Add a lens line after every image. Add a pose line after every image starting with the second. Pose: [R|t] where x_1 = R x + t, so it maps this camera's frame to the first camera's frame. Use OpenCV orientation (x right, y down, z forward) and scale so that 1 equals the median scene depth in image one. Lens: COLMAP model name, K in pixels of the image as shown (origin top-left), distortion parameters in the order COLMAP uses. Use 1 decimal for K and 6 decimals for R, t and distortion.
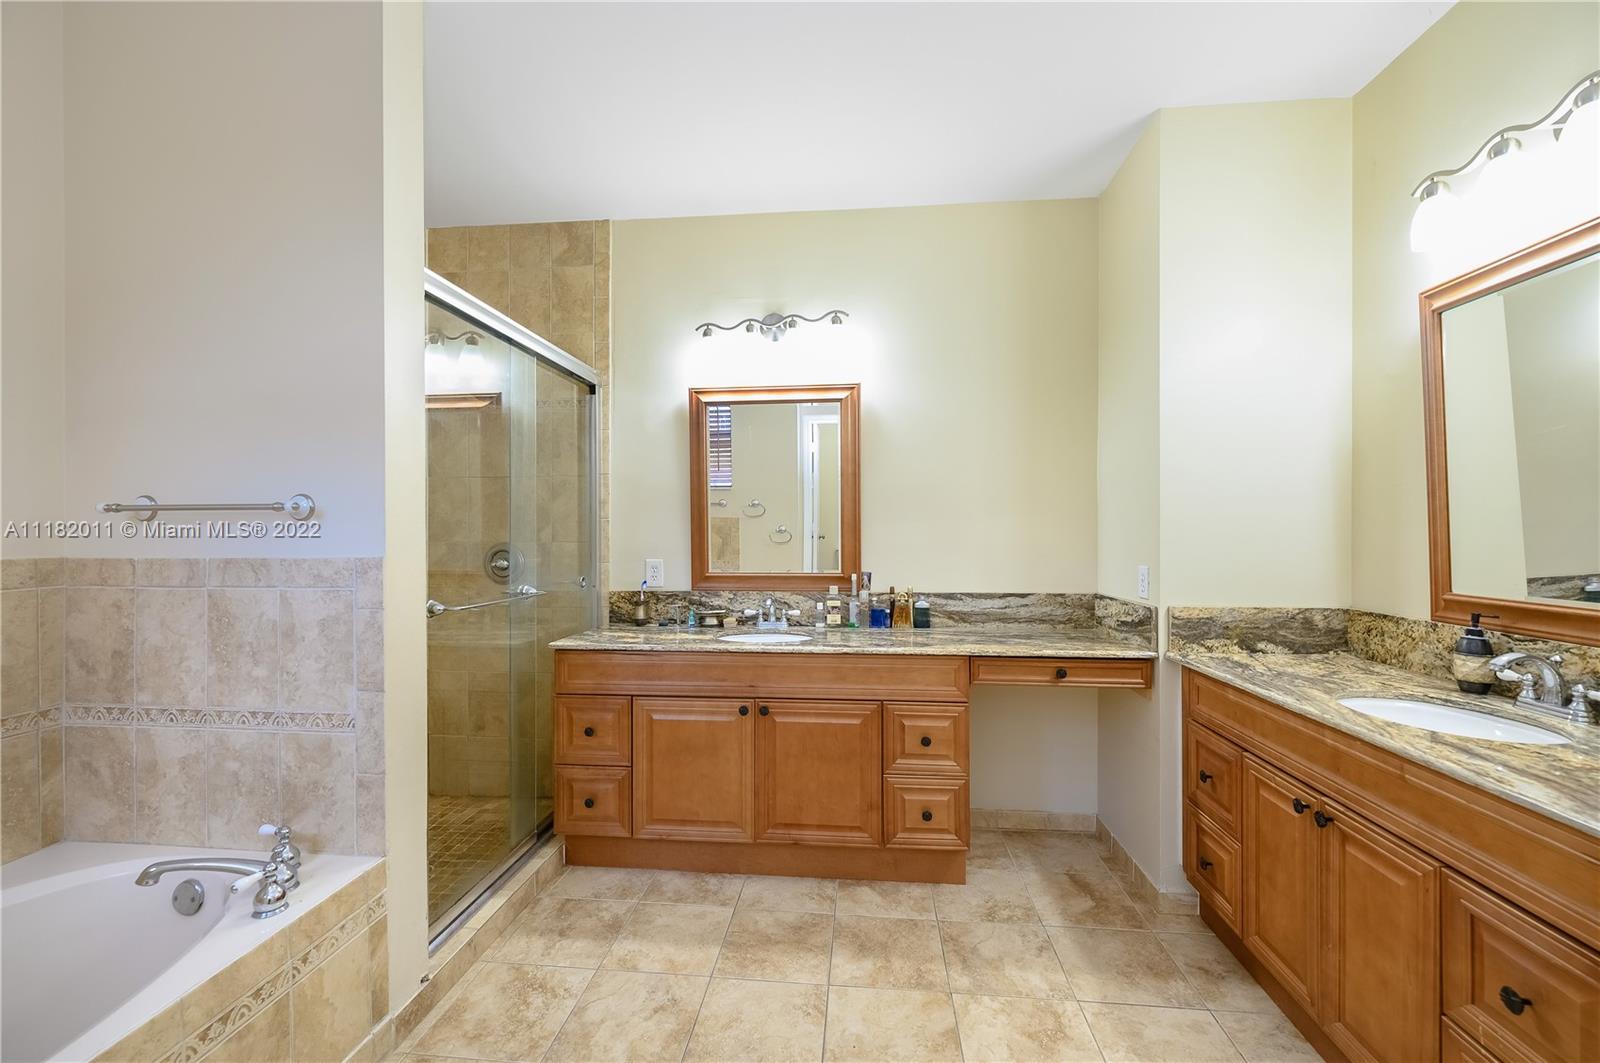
lens RADIAL K [[657.1, 0, 802.2], [0, 657.1, 525.0], [0, 0, 1]] dist [0.003981, -0.000849]
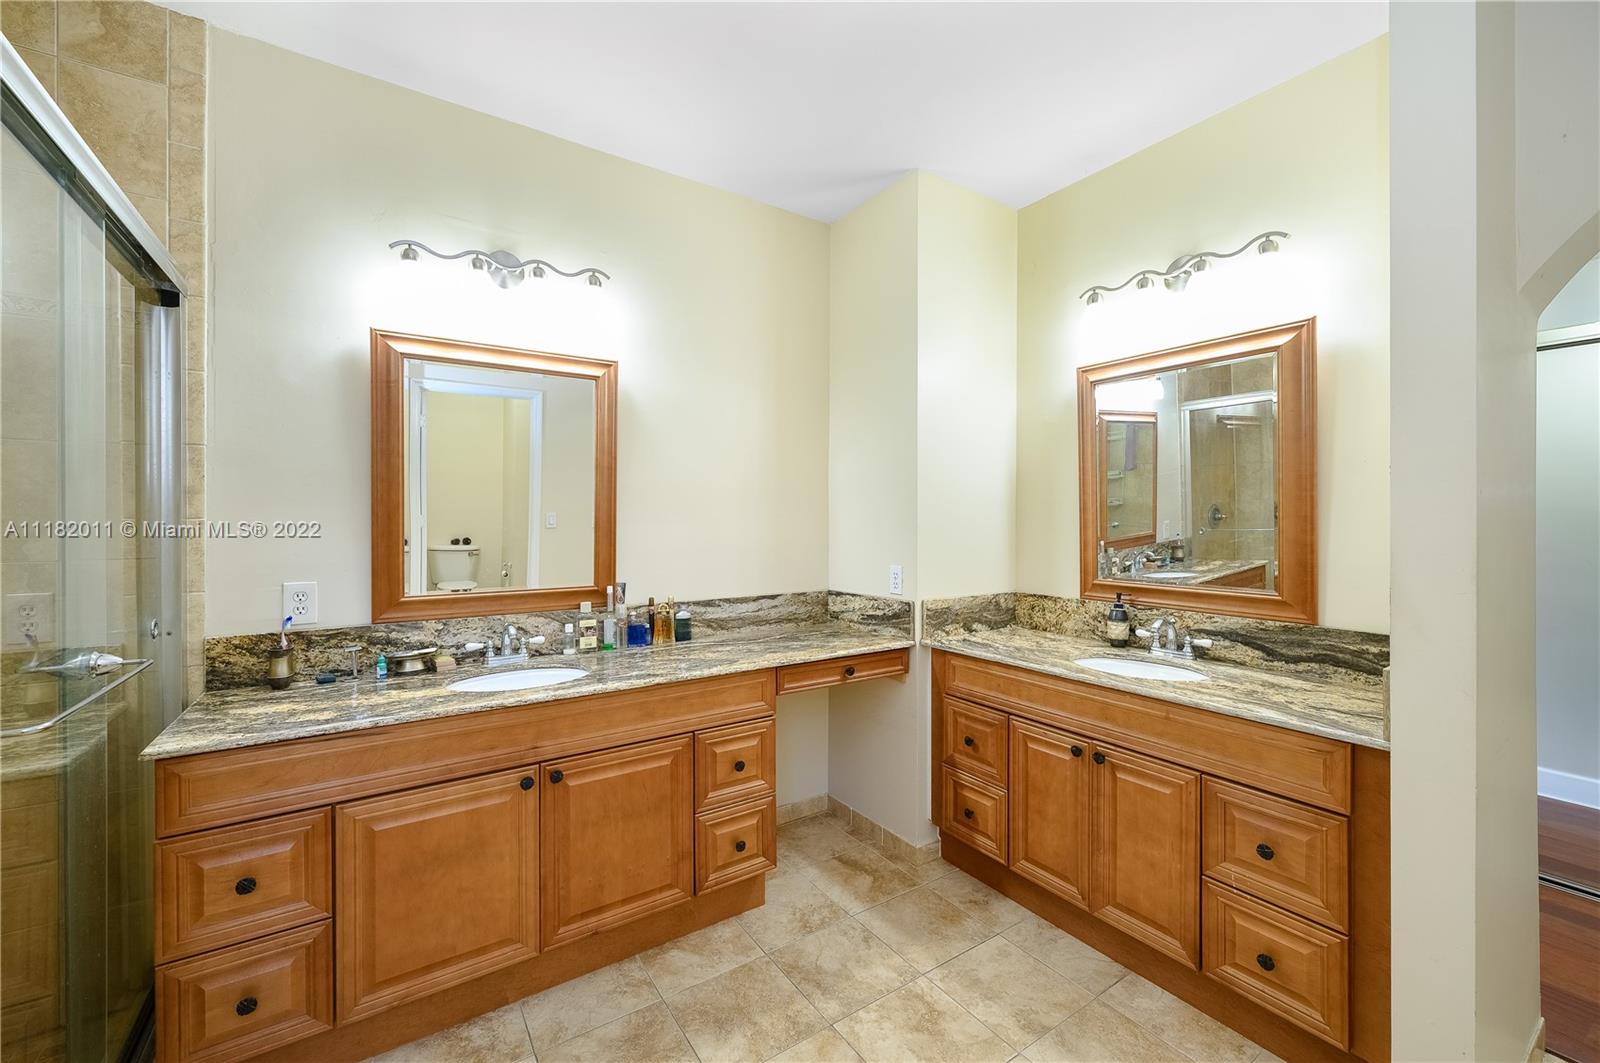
lens RADIAL K [[657.1, 0, 801.0], [0, 657.1, 515.3], [0, 0, 1]] dist [0.003981, -0.000849]
pose [[0.765284, 0.005708, 0.643667, -0.337406], [-0.010687, 0.999936, 0.003840, -0.027099], [-0.643604, -0.009818, 0.765296, 0.237610]]
